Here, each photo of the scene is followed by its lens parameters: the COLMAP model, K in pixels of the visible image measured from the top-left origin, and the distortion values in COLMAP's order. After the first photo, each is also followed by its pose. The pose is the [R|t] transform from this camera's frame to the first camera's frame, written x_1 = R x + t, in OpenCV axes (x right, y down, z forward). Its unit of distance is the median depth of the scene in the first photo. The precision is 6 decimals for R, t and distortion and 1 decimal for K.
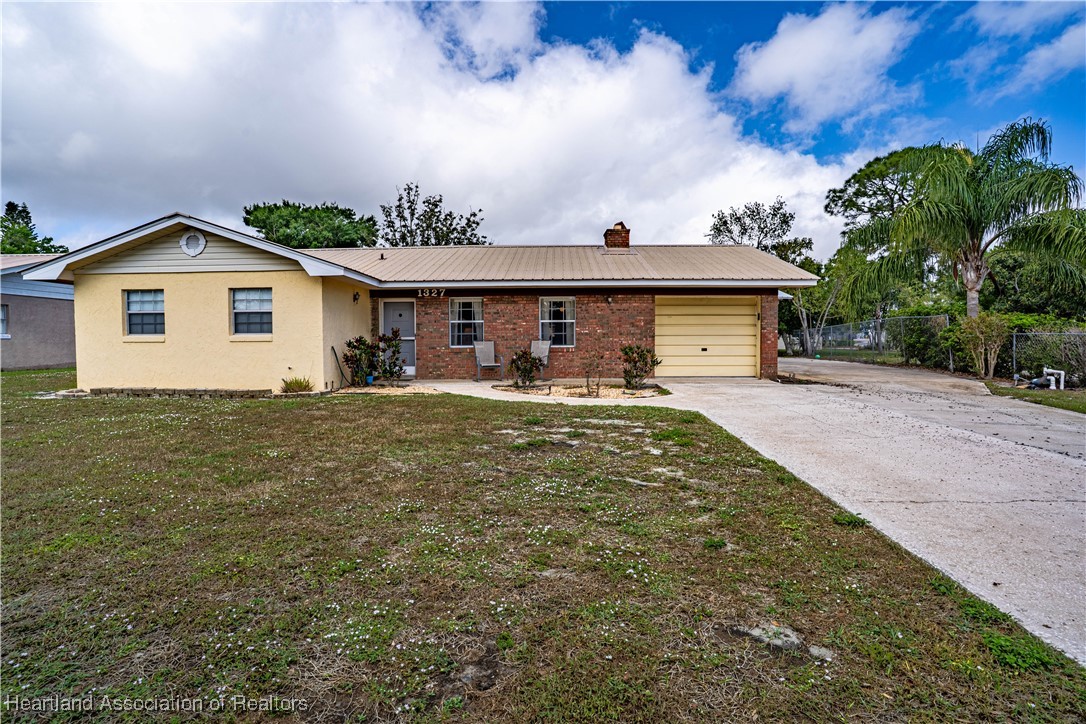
lens RADIAL K [[538.9, 0, 543.0], [0, 538.9, 362.0], [0, 0, 1]] dist [-0.074631, 0.034703]
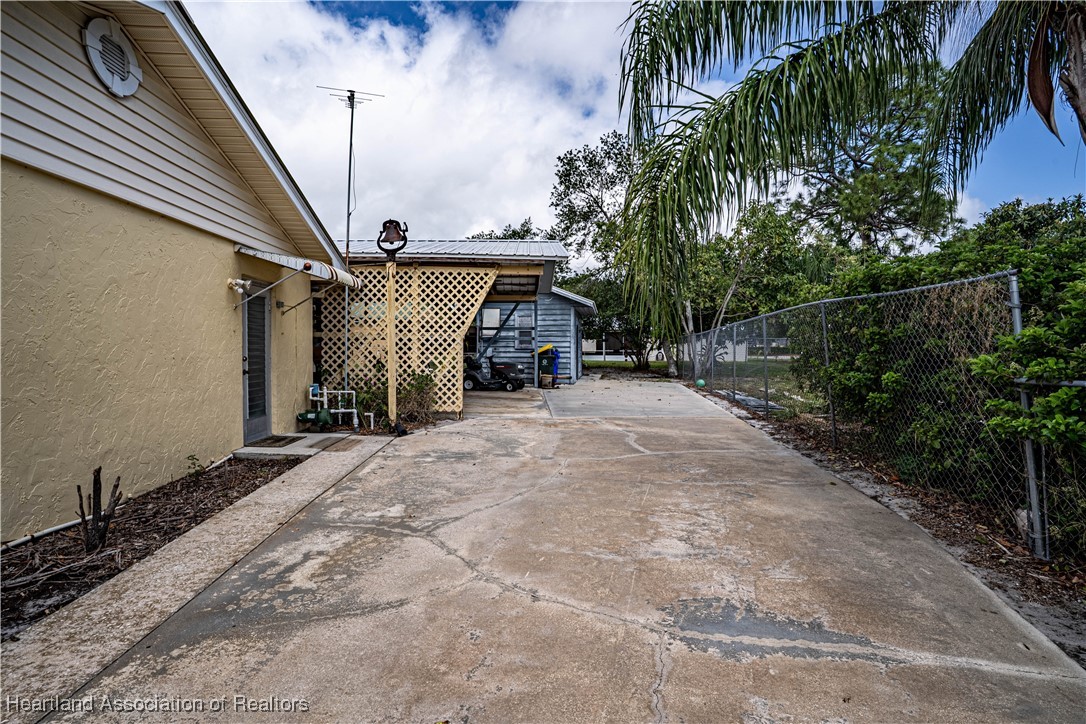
lens RADIAL K [[538.9, 0, 543.0], [0, 538.9, 362.0], [0, 0, 1]] dist [-0.074631, 0.034703]
pose [[0.997305, 0.002191, 0.073329, 0.511339], [-0.001660, 0.999972, -0.007305, -0.046799], [-0.073343, 0.007163, 0.997281, 0.719421]]
